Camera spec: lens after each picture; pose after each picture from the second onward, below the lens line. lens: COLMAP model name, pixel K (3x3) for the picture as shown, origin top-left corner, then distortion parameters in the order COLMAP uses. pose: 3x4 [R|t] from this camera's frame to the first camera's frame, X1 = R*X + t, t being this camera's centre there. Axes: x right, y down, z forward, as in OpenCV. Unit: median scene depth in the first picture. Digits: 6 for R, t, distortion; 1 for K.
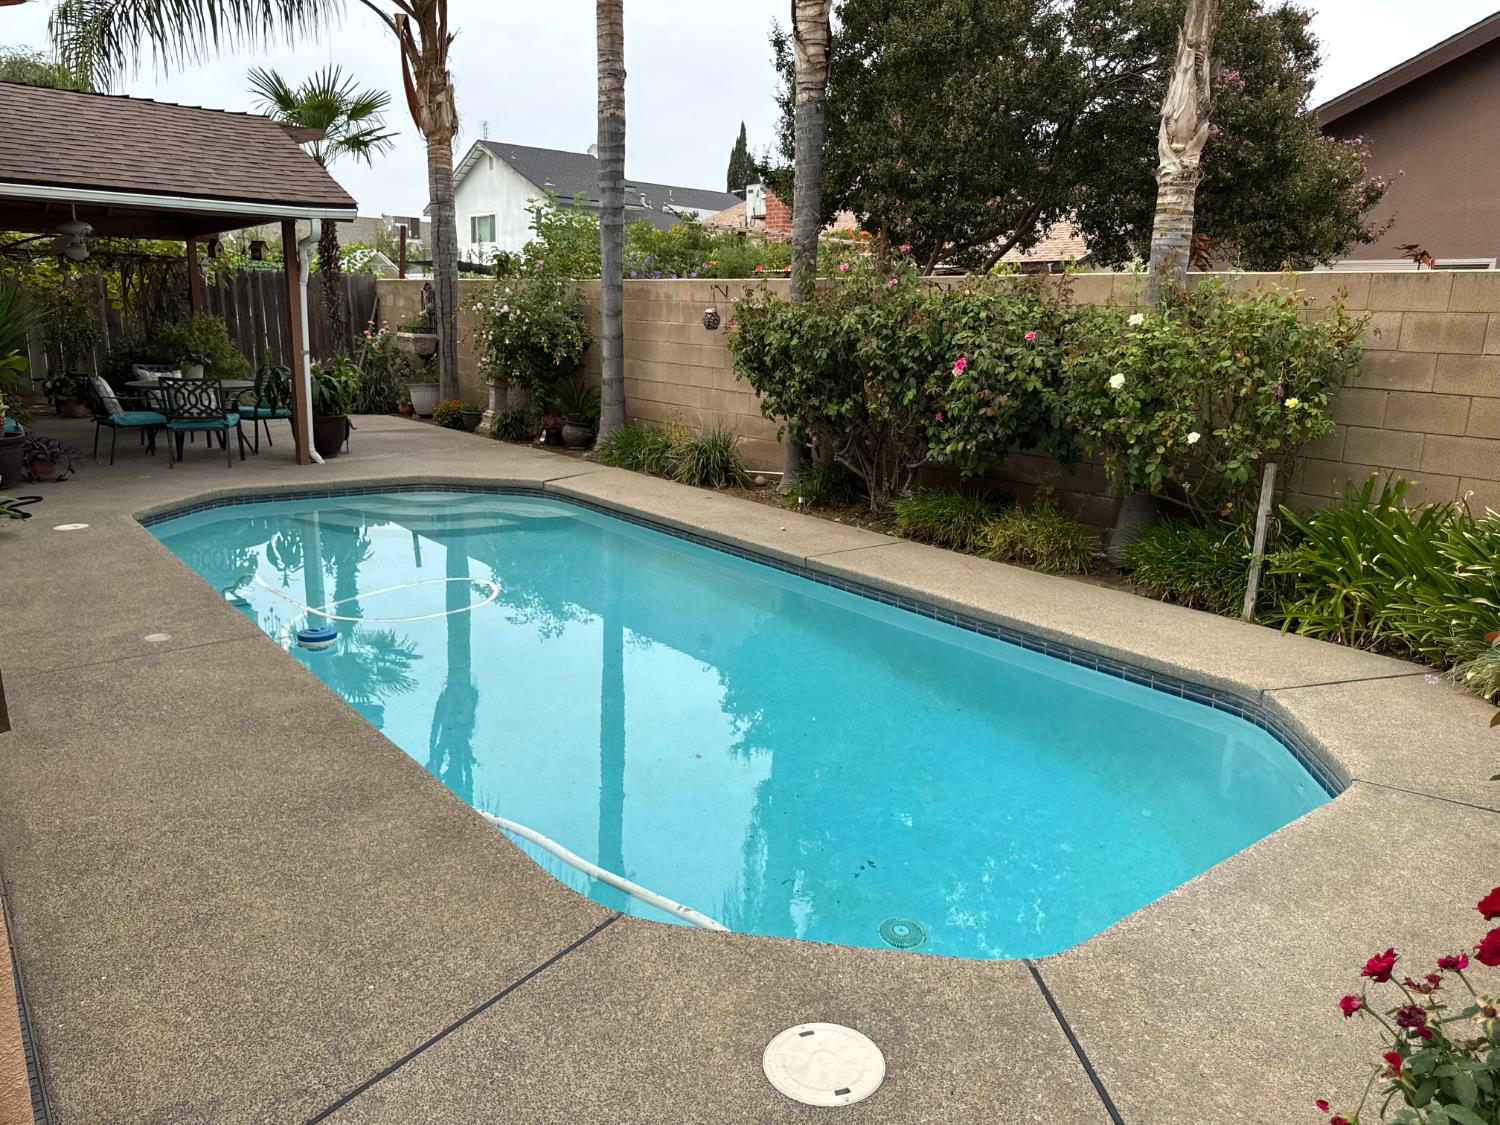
lens RADIAL K [[1069.4, 0, 760.5], [0, 1069.4, 569.2], [0, 0, 1]] dist [0.047542, -0.048968]
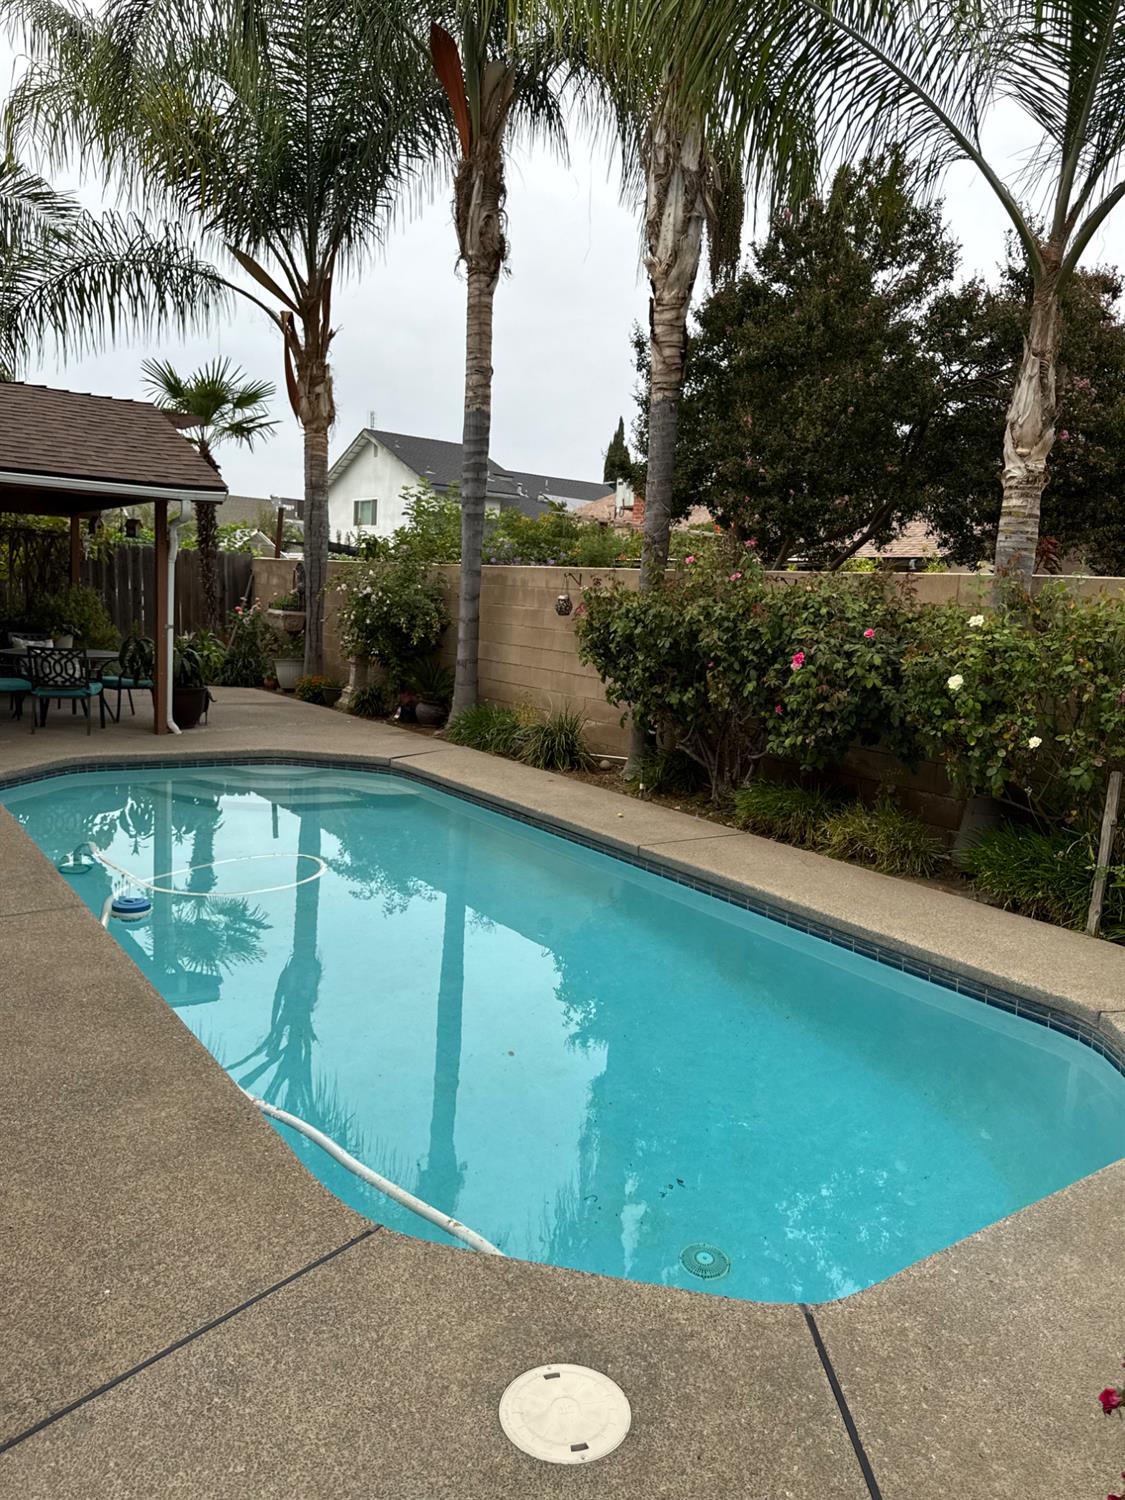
lens RADIAL K [[1069.4, 0, 569.4], [0, 1069.4, 757.8], [0, 0, 1]] dist [0.047542, -0.048968]
pose [[0.997809, 0.036769, -0.055011, 0.021632], [-0.041339, 0.995576, -0.084375, -0.005091], [0.051665, 0.086465, 0.994914, 0.007150]]
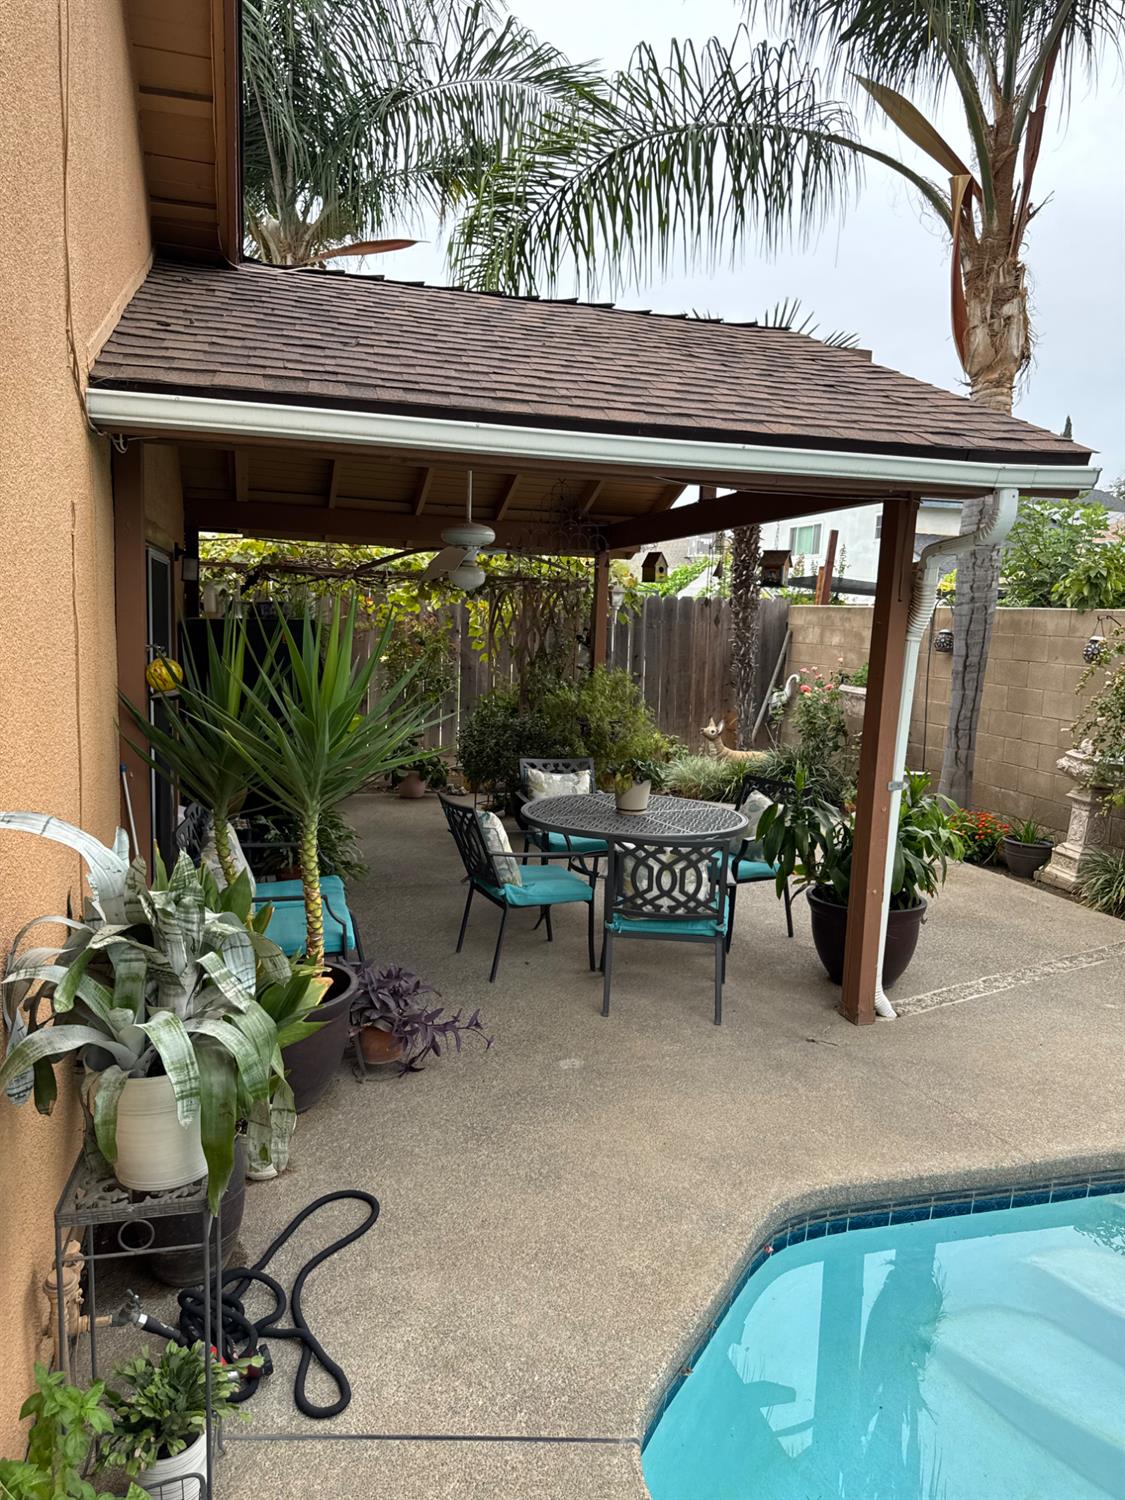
lens RADIAL K [[1069.4, 0, 574.9], [0, 1069.4, 774.1], [0, 0, 1]] dist [0.047542, -0.048968]
pose [[0.925350, 0.059023, -0.374492, -0.388257], [-0.094409, 0.992563, -0.076845, -0.162378], [0.367171, 0.106464, 0.924040, 0.547150]]
